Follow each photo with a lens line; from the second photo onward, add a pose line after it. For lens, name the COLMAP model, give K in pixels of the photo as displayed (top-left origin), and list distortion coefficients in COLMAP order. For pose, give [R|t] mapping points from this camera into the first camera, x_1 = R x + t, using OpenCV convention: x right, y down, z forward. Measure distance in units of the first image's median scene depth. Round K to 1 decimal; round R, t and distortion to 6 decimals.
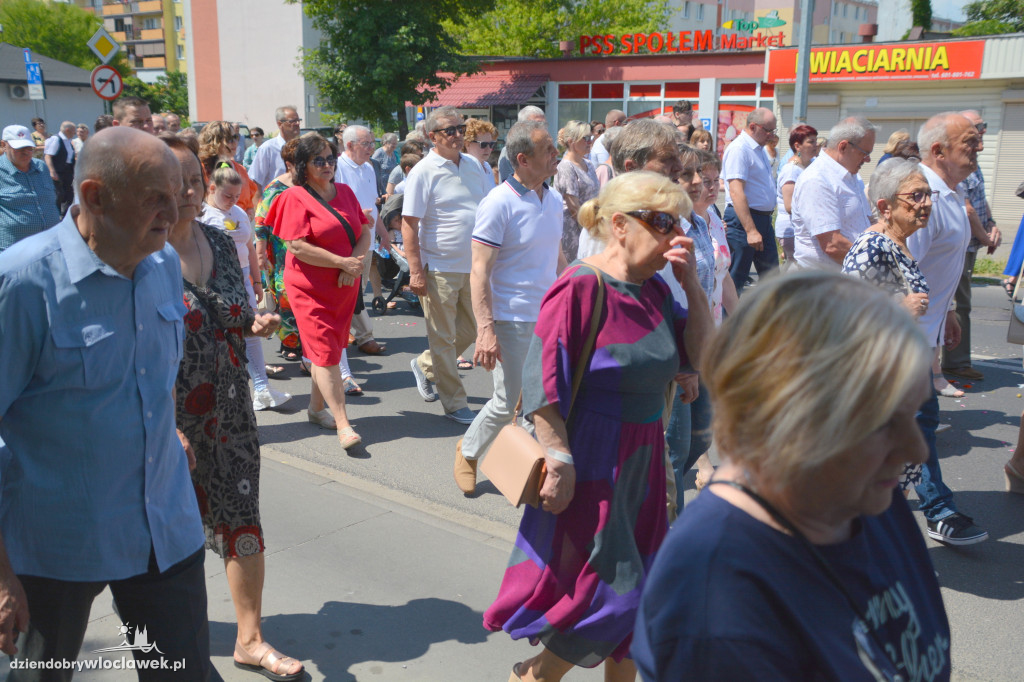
lens RADIAL K [[1033.3, 0, 512.0], [0, 1033.3, 341.0], [0, 0, 1]] dist [-0.047618, 0.239989]
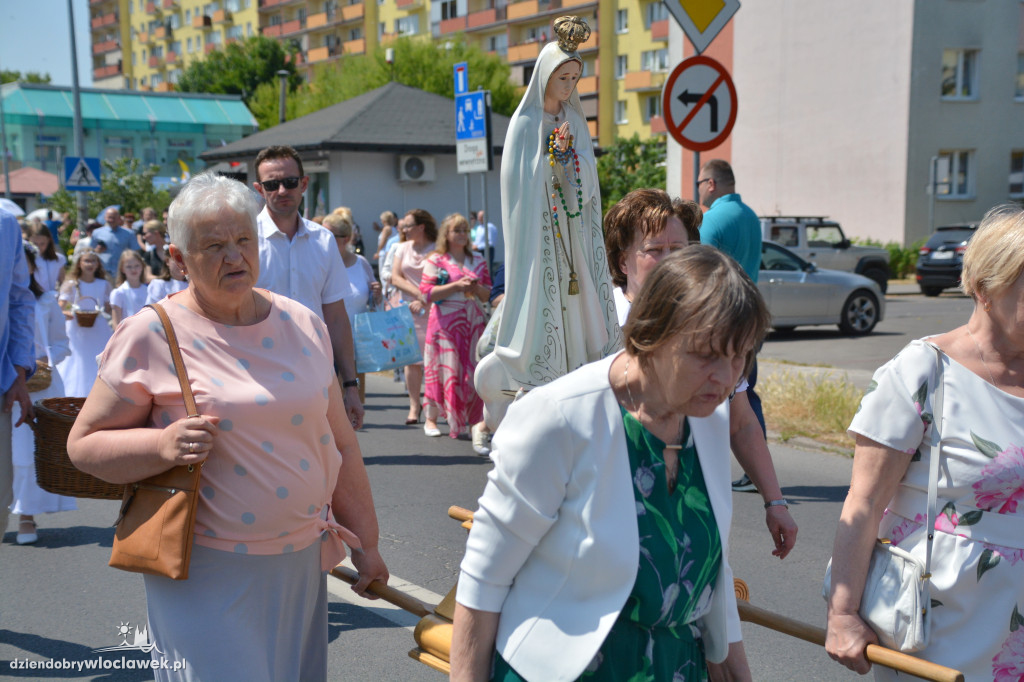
lens RADIAL K [[1583.7, 0, 512.0], [0, 1583.7, 341.0], [0, 0, 1]] dist [0.258349, 0.667686]
pose [[0.941873, 0.012866, -0.335723, -0.199175], [-0.057982, 0.990498, -0.124710, -0.071824], [0.330928, 0.136926, 0.933669, 0.354552]]
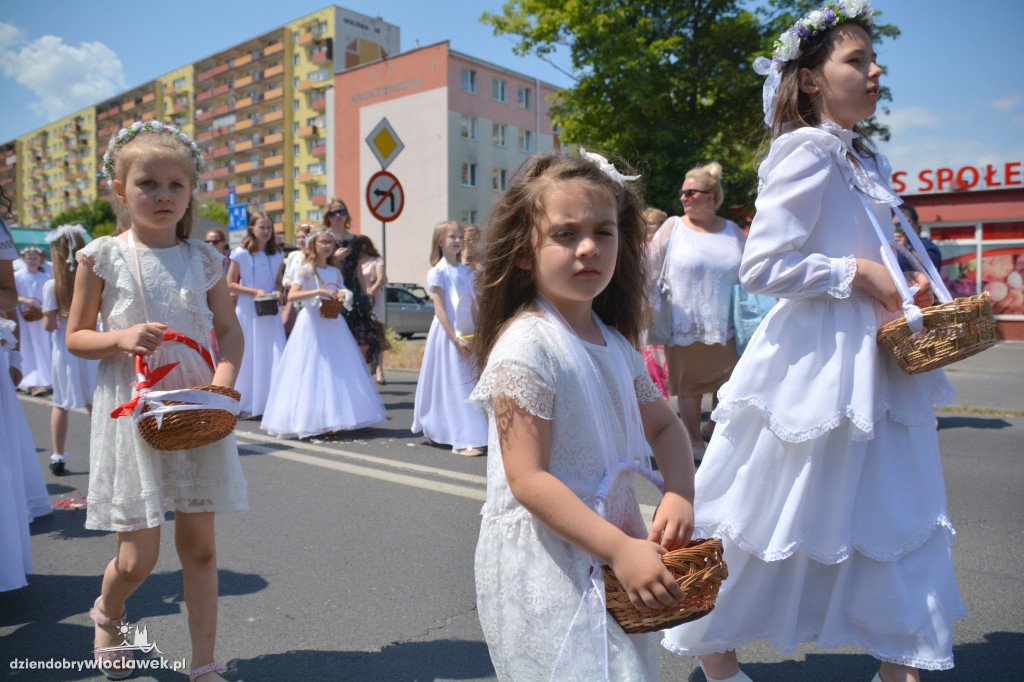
lens RADIAL K [[802.7, 0, 513.7], [0, 802.7, 341.7], [0, 0, 1]] dist [-0.152125, 0.103736]
pose [[0.999912, -0.013212, -0.001372, -0.232887], [0.012828, 0.987277, -0.158489, -0.059301], [0.003449, 0.158458, 0.987360, 0.389478]]
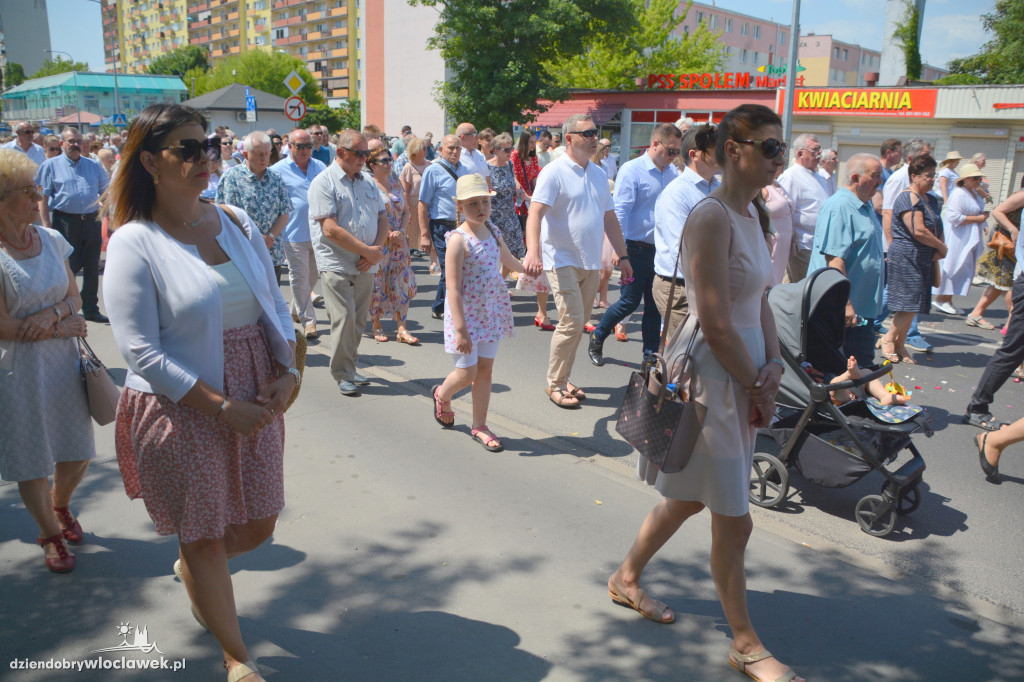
lens RADIAL K [[802.7, 0, 513.7], [0, 802.7, 341.7], [0, 0, 1]] dist [-0.152125, 0.103736]
pose [[0.992756, 0.043003, -0.112192, 0.023416], [-0.038378, 0.998335, 0.043069, 0.004503], [0.113857, -0.038451, 0.992753, -0.018653]]
